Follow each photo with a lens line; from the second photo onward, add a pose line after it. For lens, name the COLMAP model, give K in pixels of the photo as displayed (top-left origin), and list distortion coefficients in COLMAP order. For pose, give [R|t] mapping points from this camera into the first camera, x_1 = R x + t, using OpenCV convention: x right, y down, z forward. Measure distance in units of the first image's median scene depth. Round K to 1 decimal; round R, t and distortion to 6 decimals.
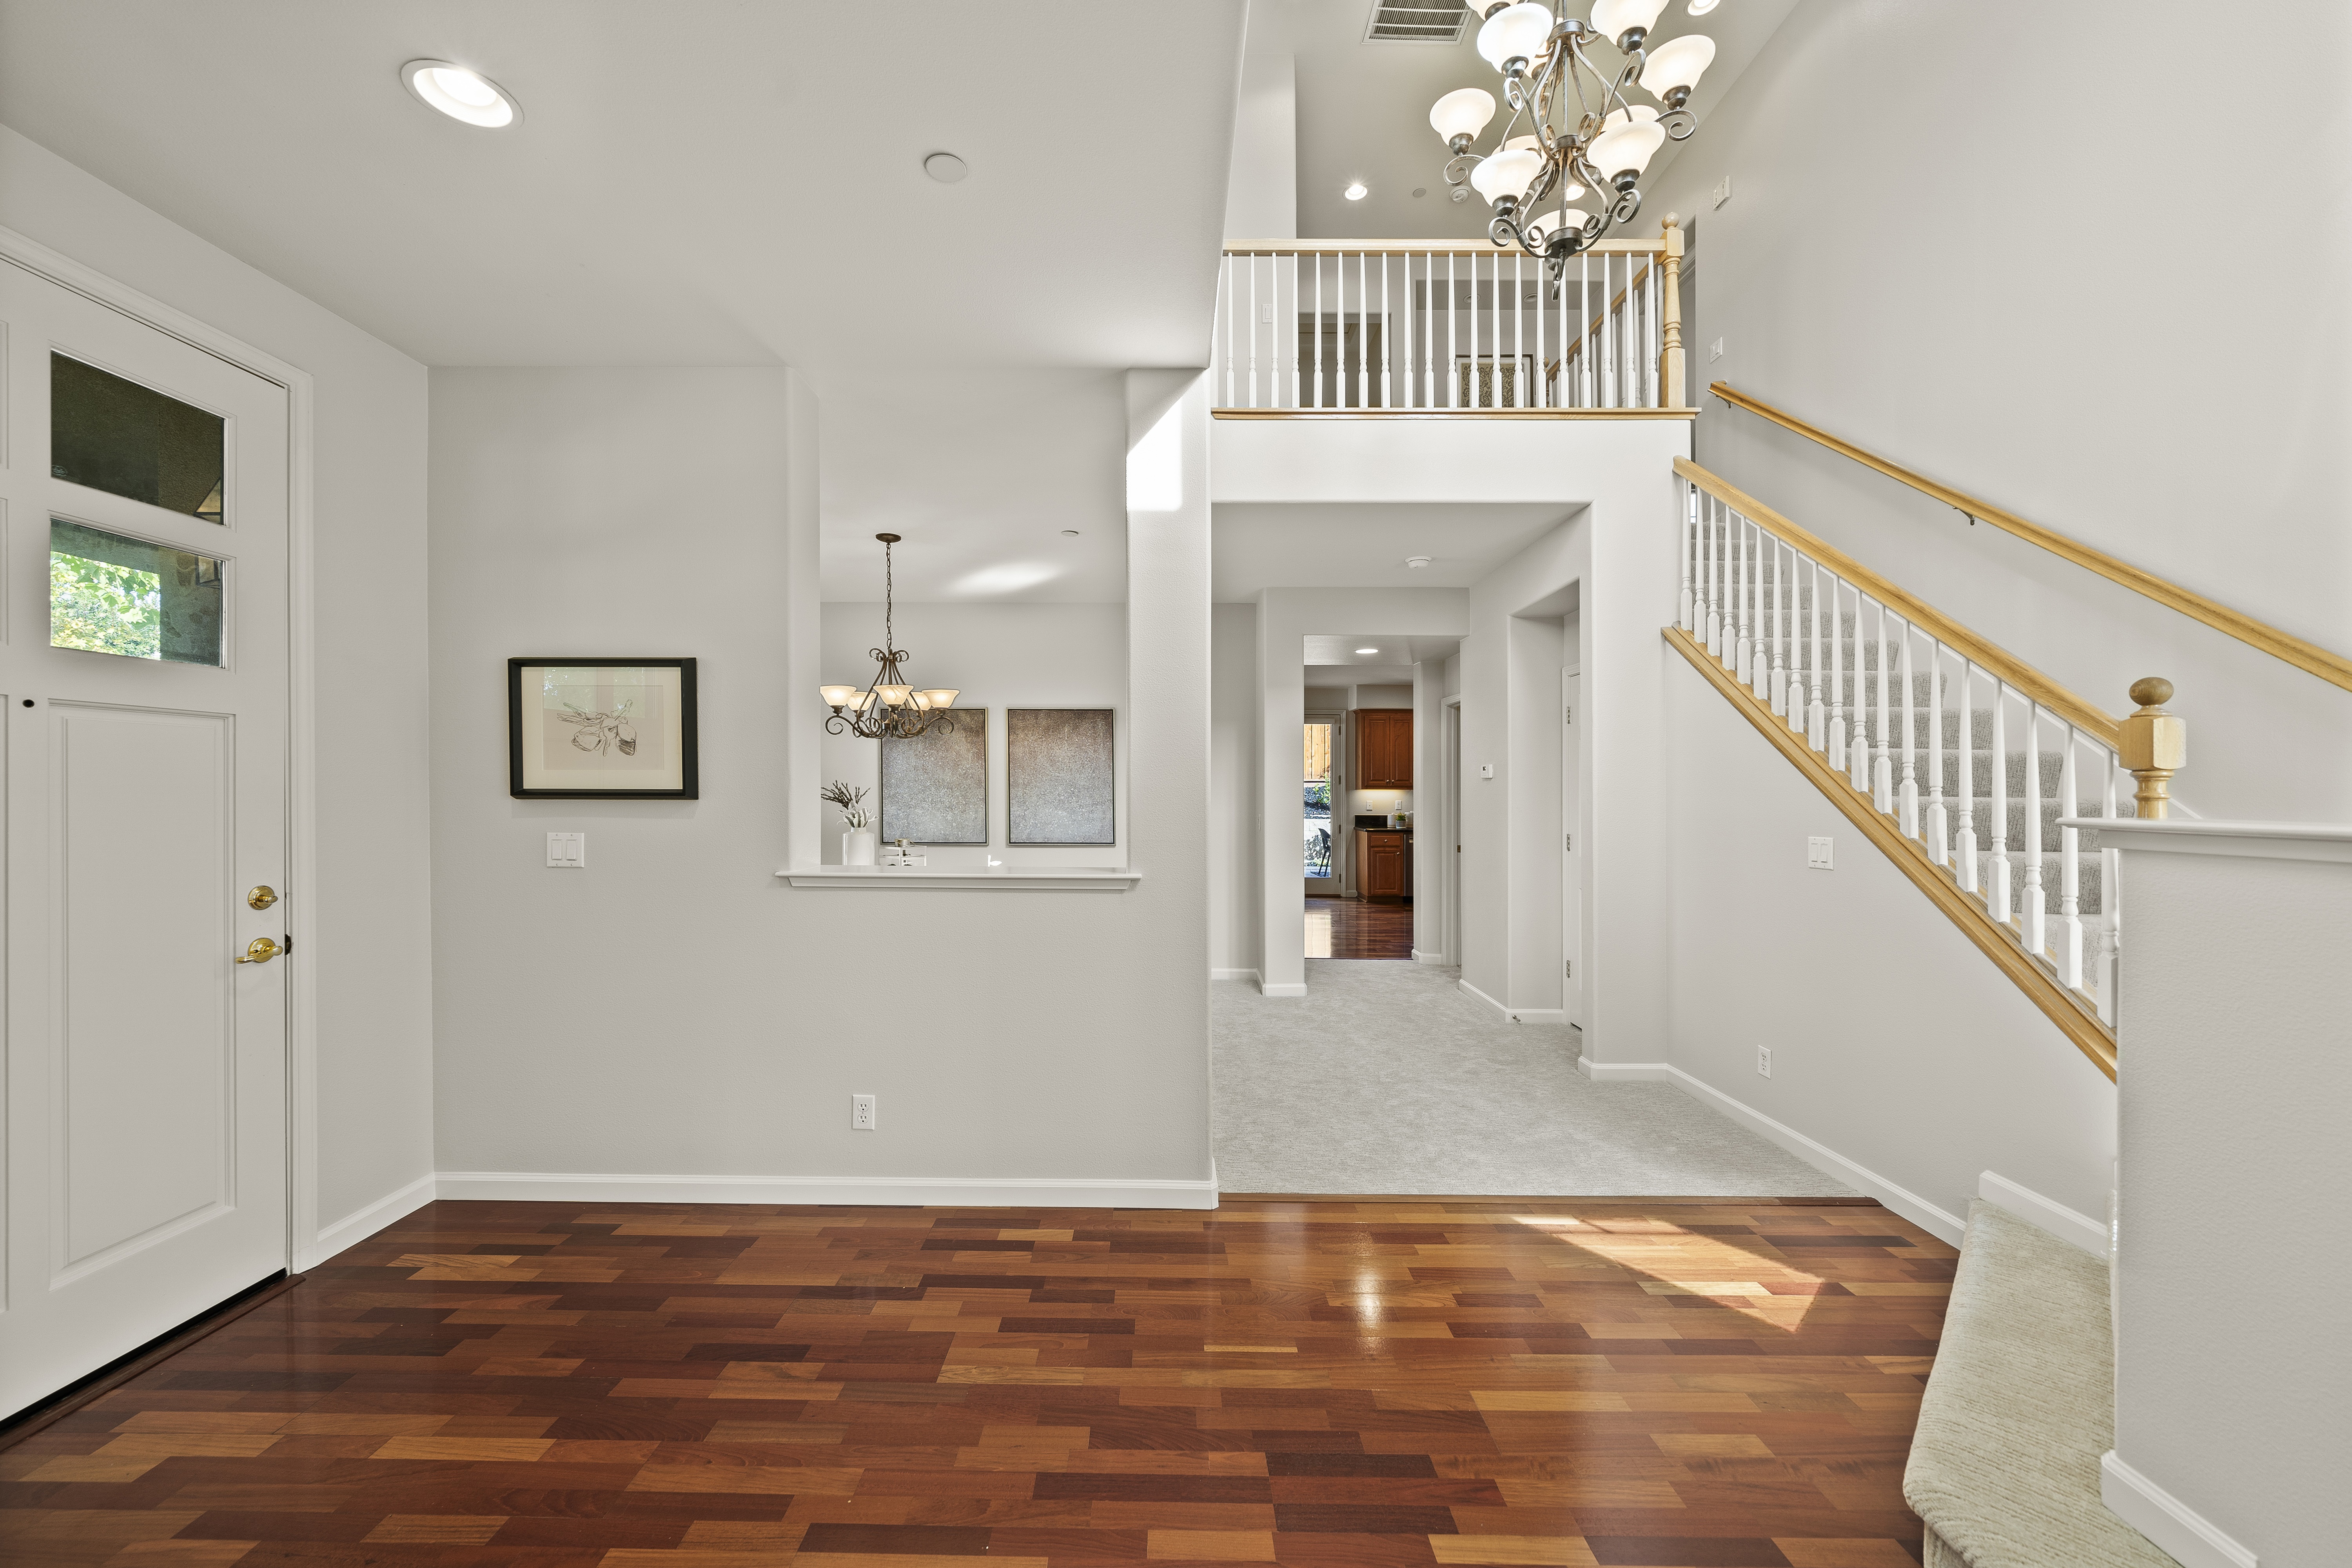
lens RADIAL K [[780.5, 0, 1143.2], [0, 780.5, 783.8], [0, 0, 1]] dist [-0.001778, -0.000040]
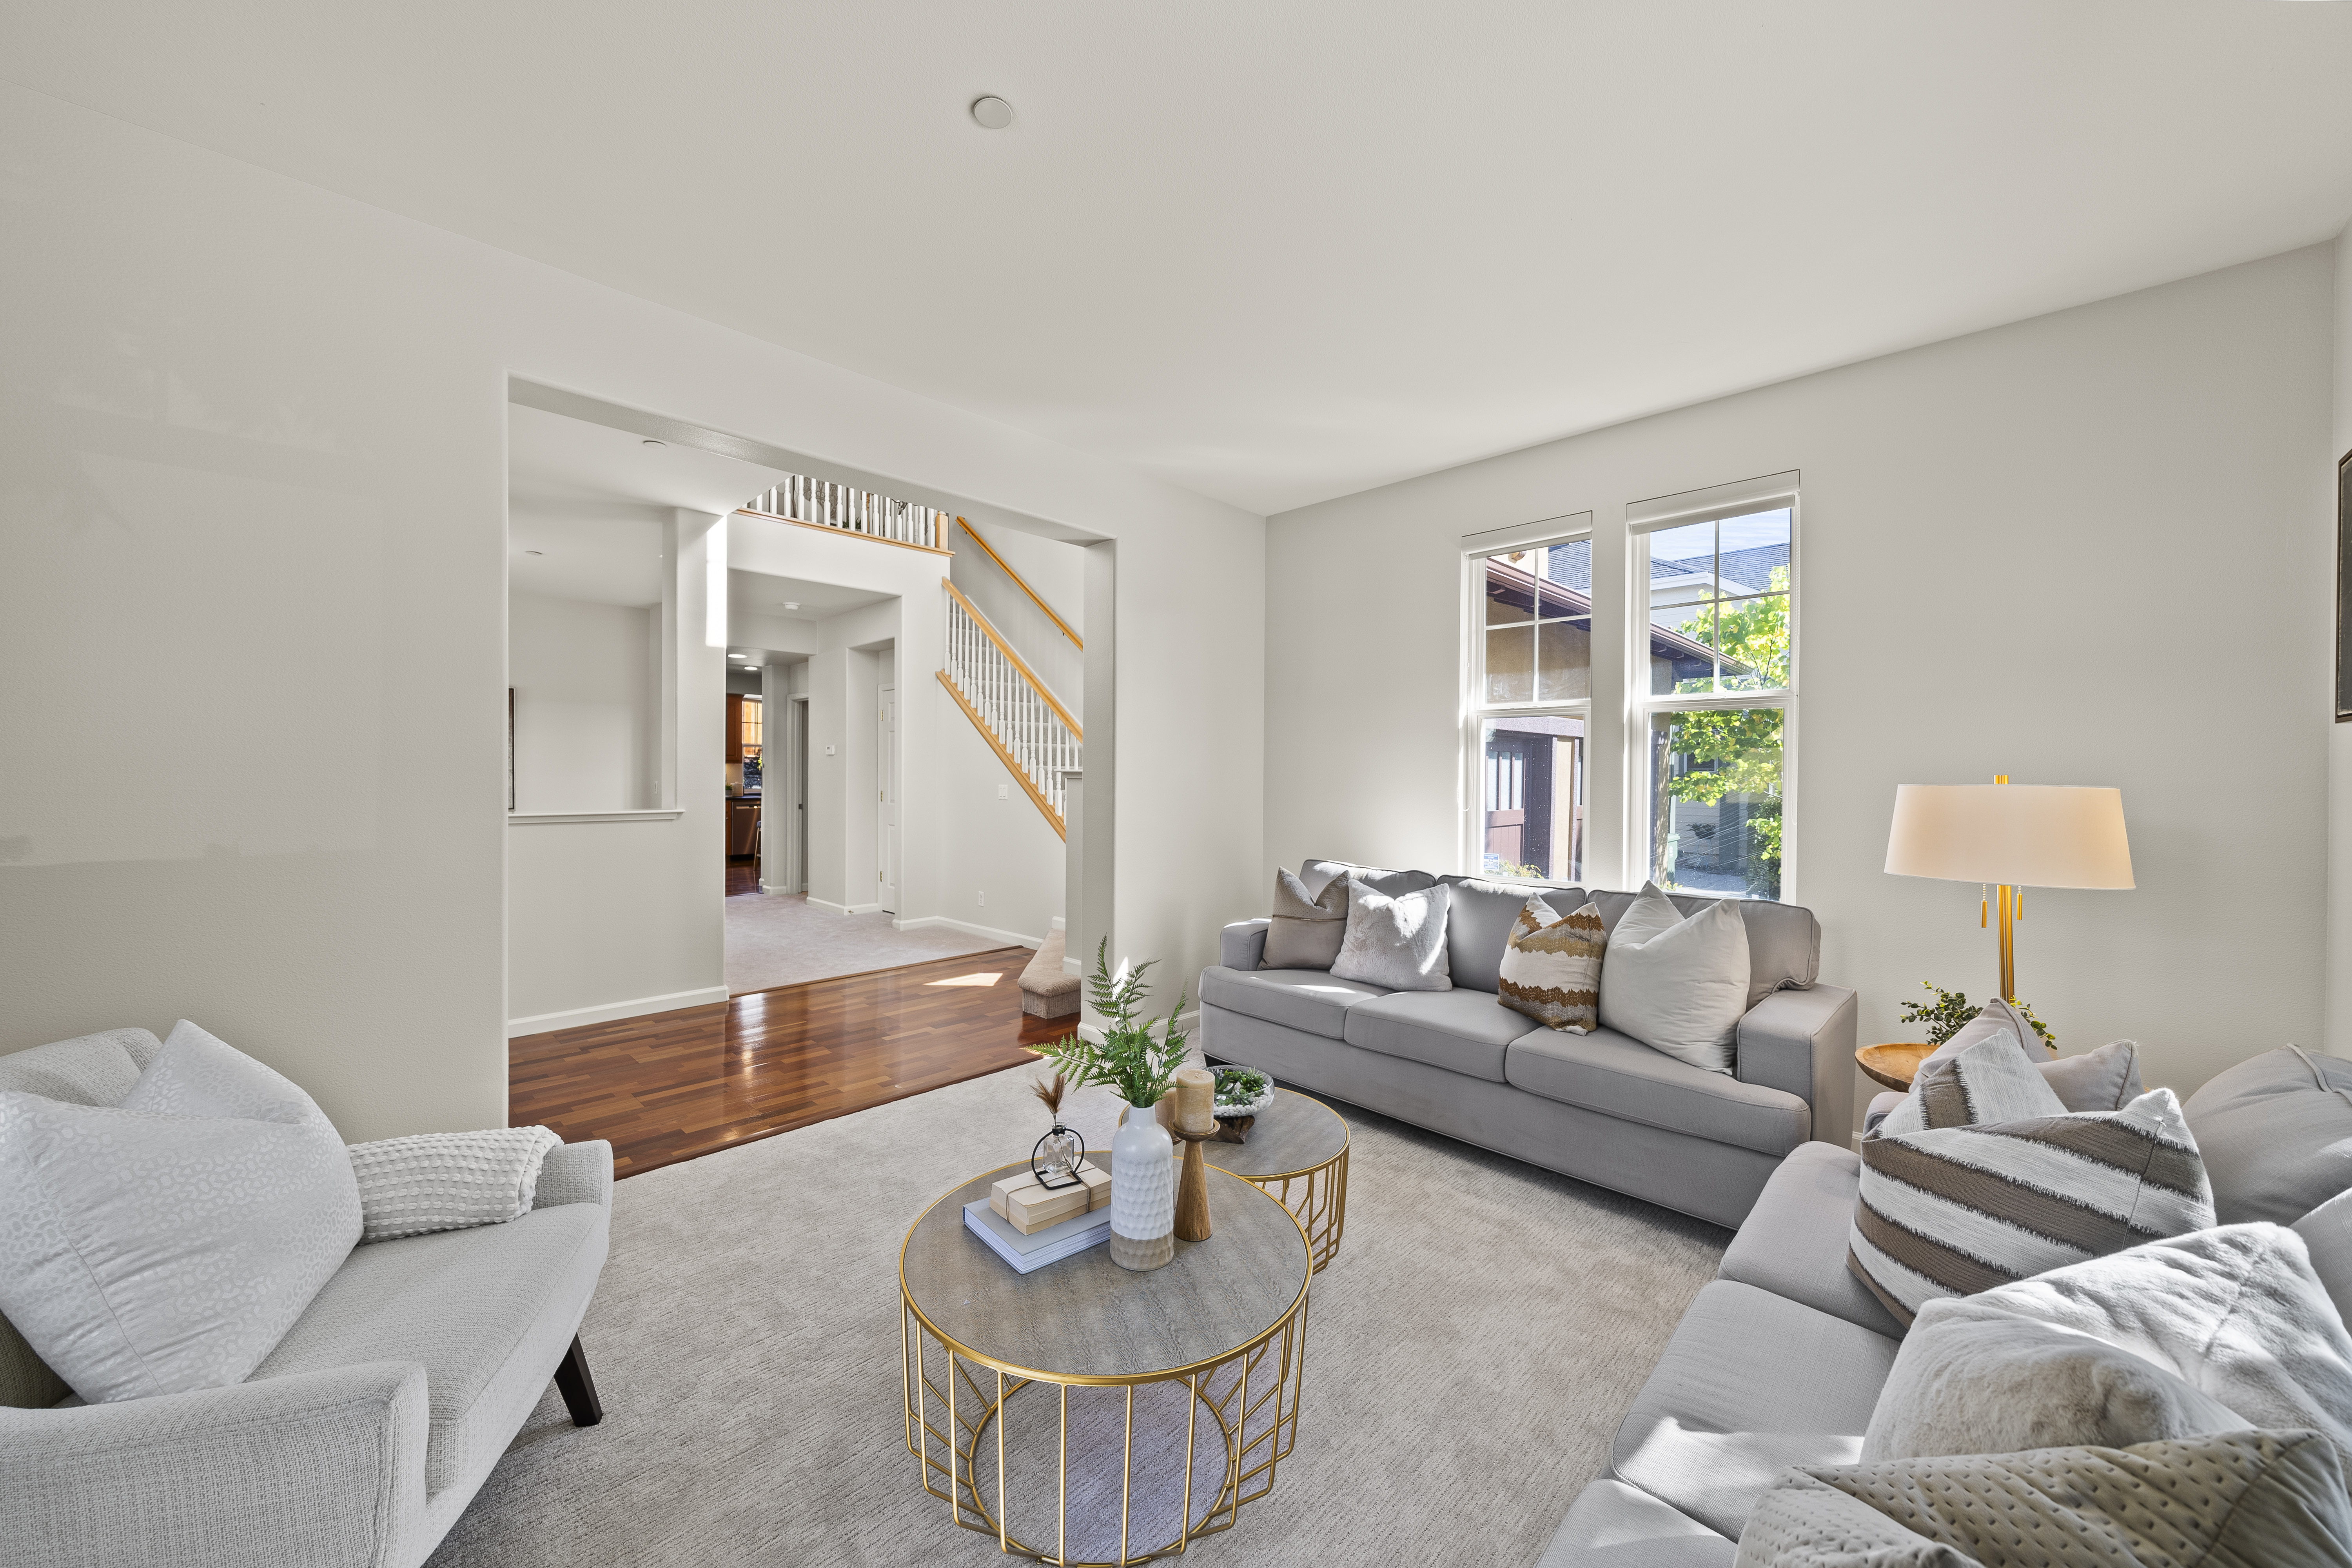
lens RADIAL K [[941.4, 0, 1176.0], [0, 941.4, 784.0], [0, 0, 1]] dist [0.000033, 0.000051]
pose [[0.642128, -0.013391, 0.766480, -0.703635], [-0.007006, 0.999703, 0.023334, 0.004257], [-0.766565, -0.020353, 0.641844, -0.894268]]
